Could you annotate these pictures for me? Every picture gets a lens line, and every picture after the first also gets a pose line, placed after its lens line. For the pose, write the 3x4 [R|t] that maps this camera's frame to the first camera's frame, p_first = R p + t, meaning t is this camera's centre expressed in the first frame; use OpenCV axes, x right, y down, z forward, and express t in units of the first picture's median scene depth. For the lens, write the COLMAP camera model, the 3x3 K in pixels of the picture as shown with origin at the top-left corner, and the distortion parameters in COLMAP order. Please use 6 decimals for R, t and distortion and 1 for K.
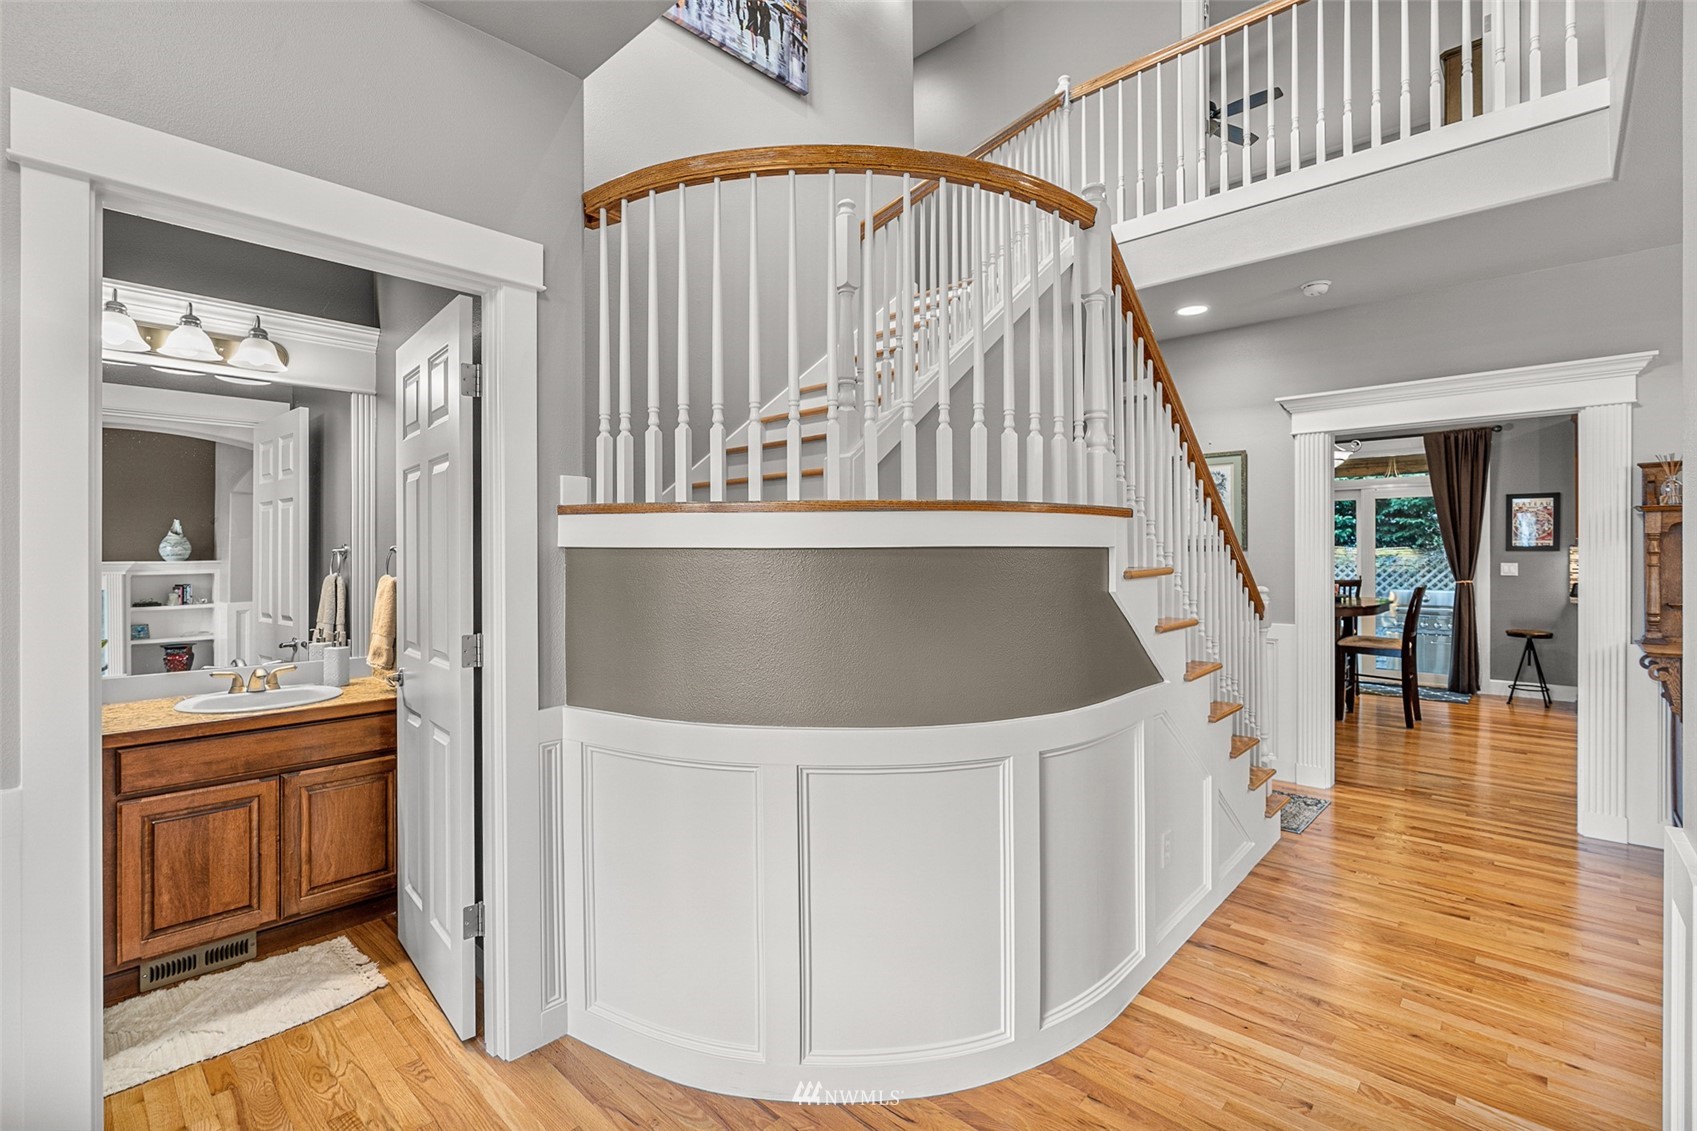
lens RADIAL K [[767.7, 0, 852.8], [0, 767.7, 549.4], [0, 0, 1]] dist [-0.008662, -0.000418]
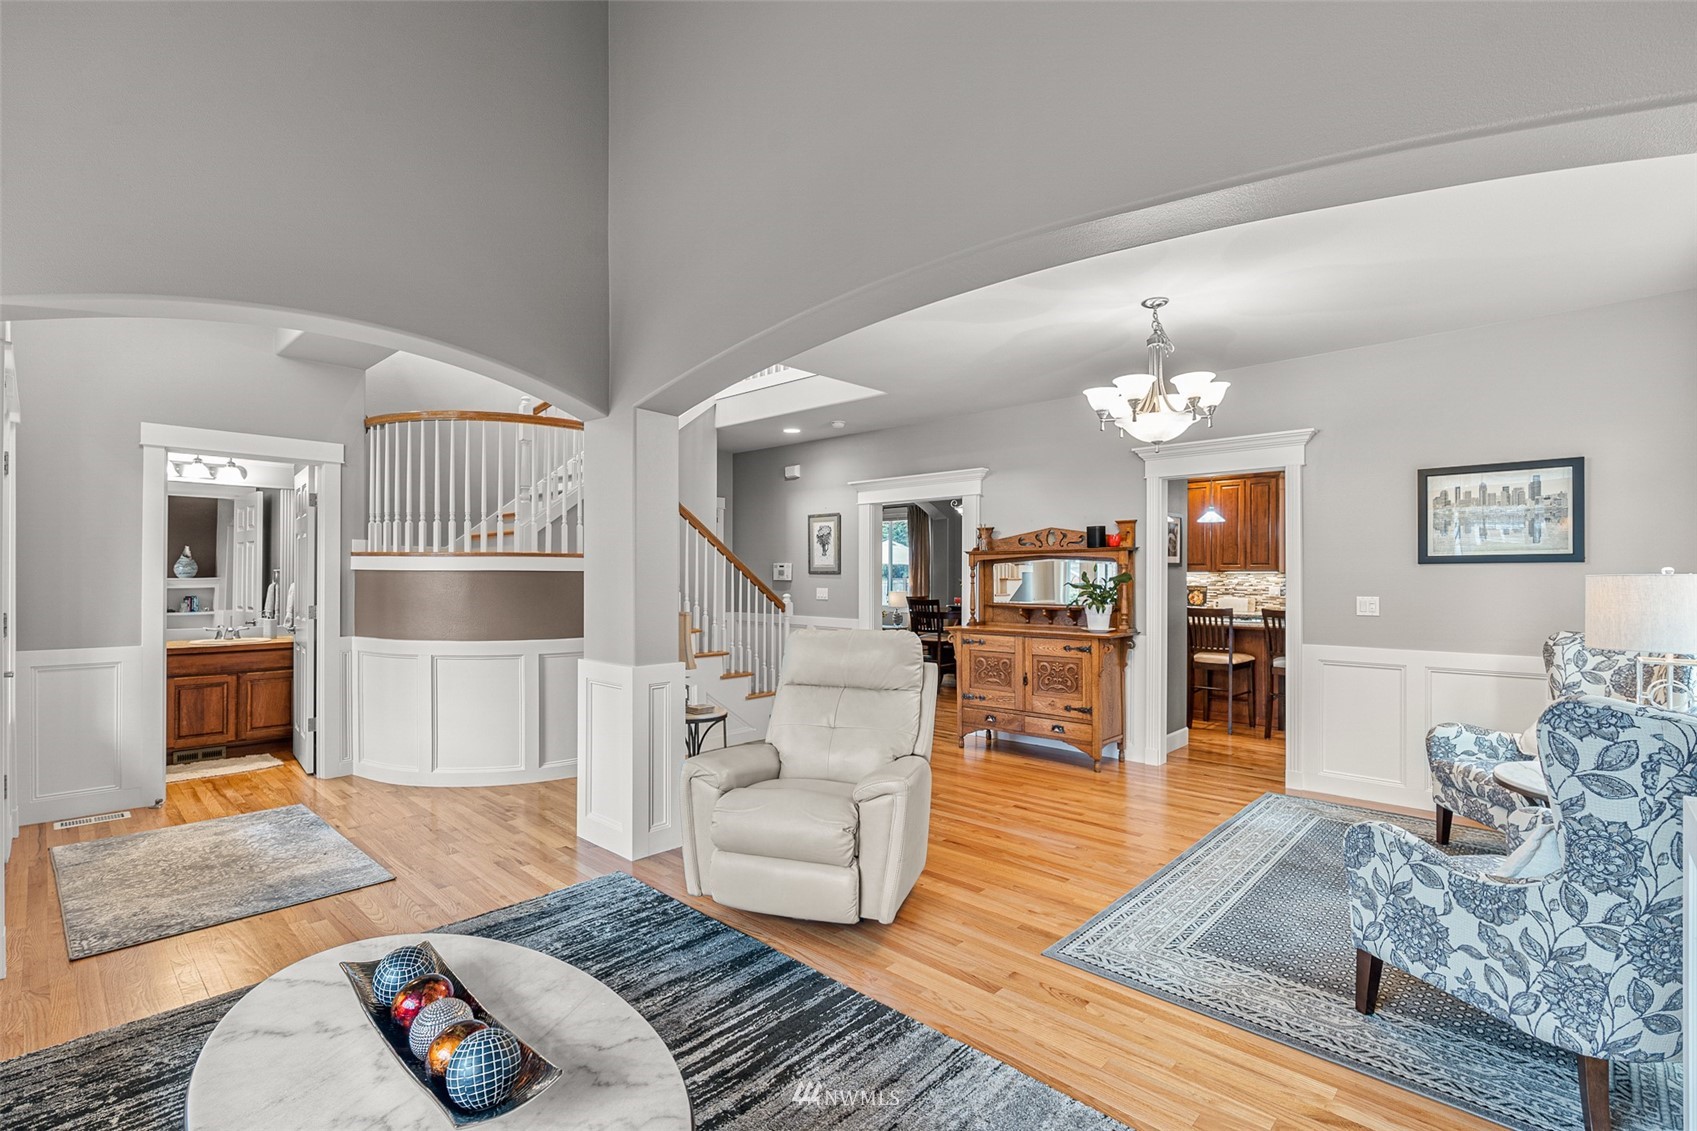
lens RADIAL K [[763.7, 0, 855.6], [0, 763.7, 571.4], [0, 0, 1]] dist [-0.010417, 0.000435]
pose [[0.999977, 0.006807, -0.000224, 0.716328], [-0.006808, 0.999974, -0.002298, -0.001214], [0.000208, 0.002300, 0.999997, -0.823959]]
